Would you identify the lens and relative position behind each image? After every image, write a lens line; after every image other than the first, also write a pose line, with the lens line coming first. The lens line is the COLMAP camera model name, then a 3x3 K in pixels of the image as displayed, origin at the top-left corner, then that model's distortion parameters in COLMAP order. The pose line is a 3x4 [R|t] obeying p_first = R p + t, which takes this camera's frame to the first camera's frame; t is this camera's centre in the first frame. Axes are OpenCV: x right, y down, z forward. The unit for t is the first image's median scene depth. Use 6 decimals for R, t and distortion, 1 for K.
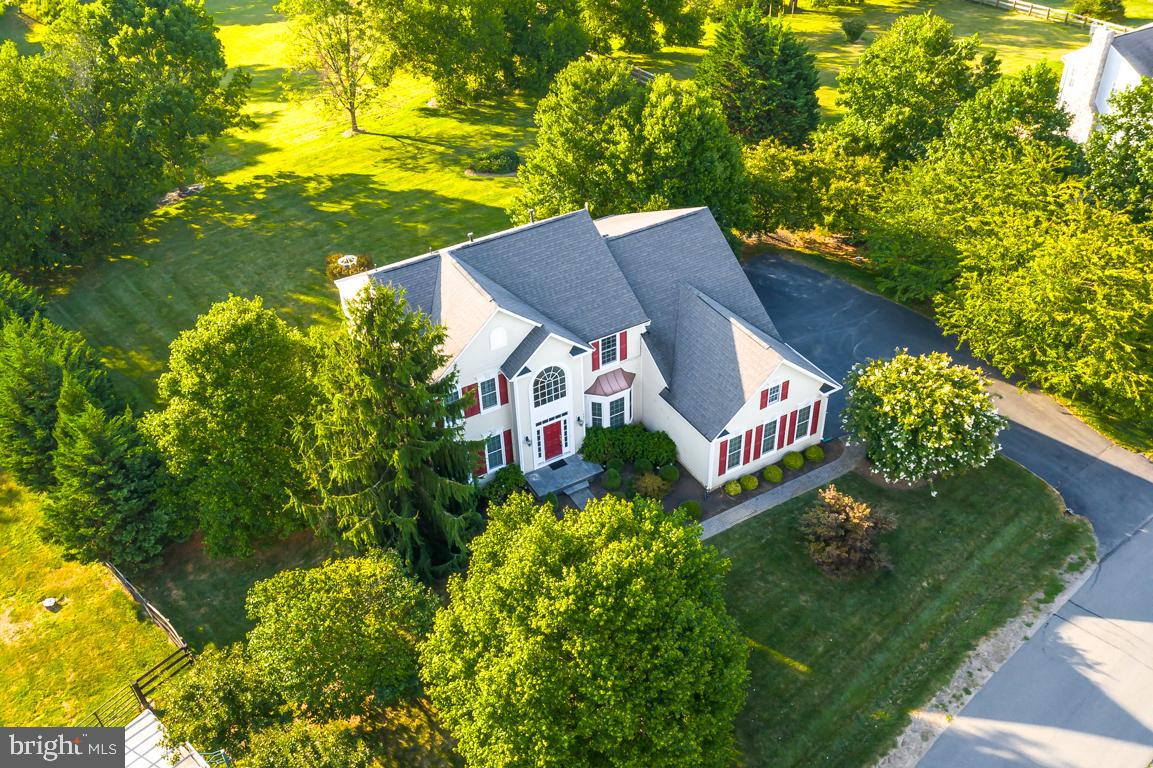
lens RADIAL K [[1021.3, 0, 572.1], [0, 1021.3, 398.1], [0, 0, 1]] dist [-0.008237, -0.004954]
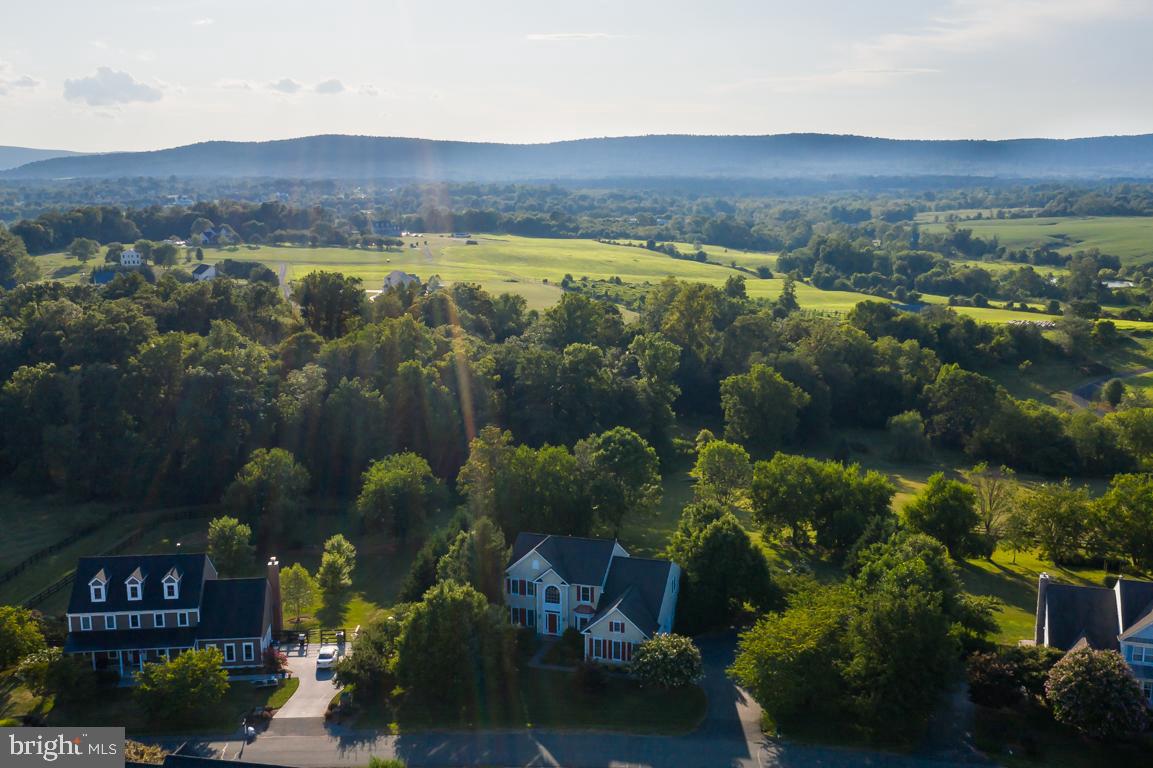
lens RADIAL K [[1105.3, 0, 576.5], [0, 1105.3, 384.0], [0, 0, 1]] dist [-0.010013, 0.002534]
pose [[0.684547, 0.151634, -0.713024, 1.728634], [-0.463843, 0.845172, -0.265581, 0.223619], [0.562357, 0.512534, 0.648894, -0.866113]]
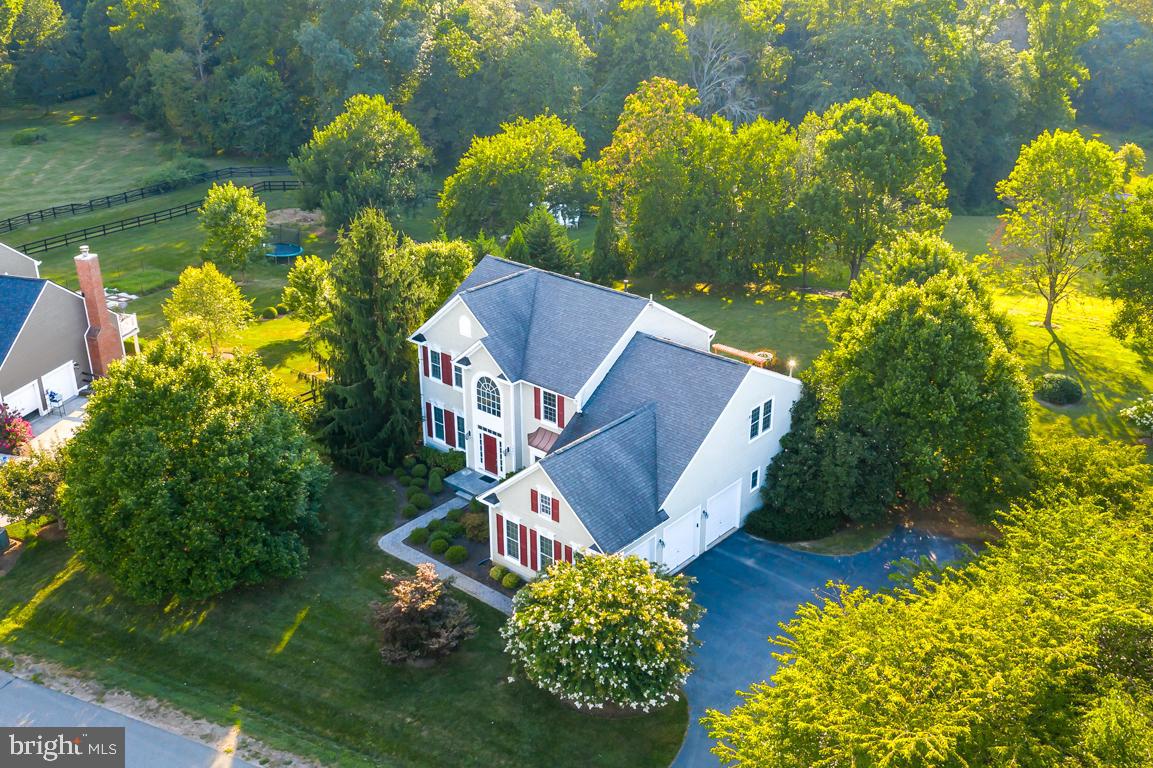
lens RADIAL K [[1105.3, 0, 576.5], [0, 1105.3, 384.0], [0, 0, 1]] dist [-0.010013, 0.002534]
pose [[0.335757, 0.413977, -0.846103, 0.983289], [-0.585309, 0.795477, 0.156940, -0.257698], [0.738025, 0.442538, 0.509391, 0.445799]]
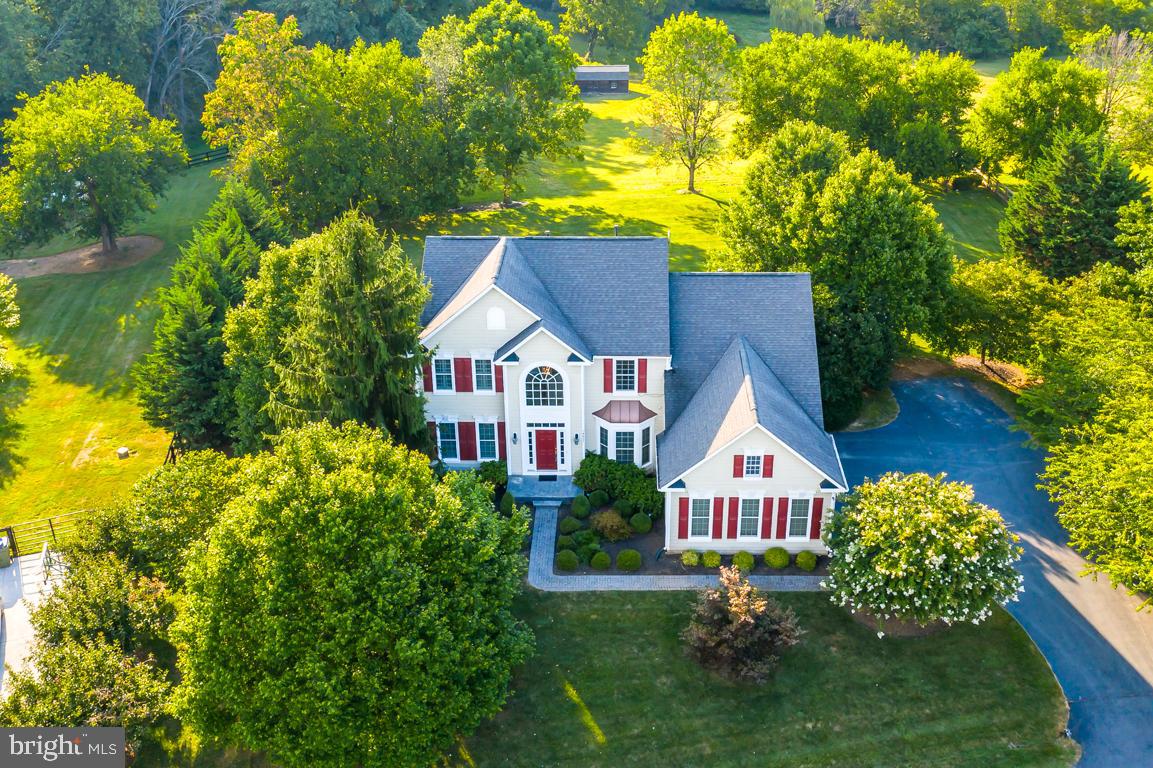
lens RADIAL K [[1129.2, 0, 609.0], [0, 1129.2, 338.6], [0, 0, 1]] dist [-0.013692, -0.022305]
pose [[0.861670, 0.255125, -0.438676, 0.475202], [-0.333814, 0.936044, -0.111312, 0.042535], [0.382221, 0.242350, 0.891725, 0.056107]]
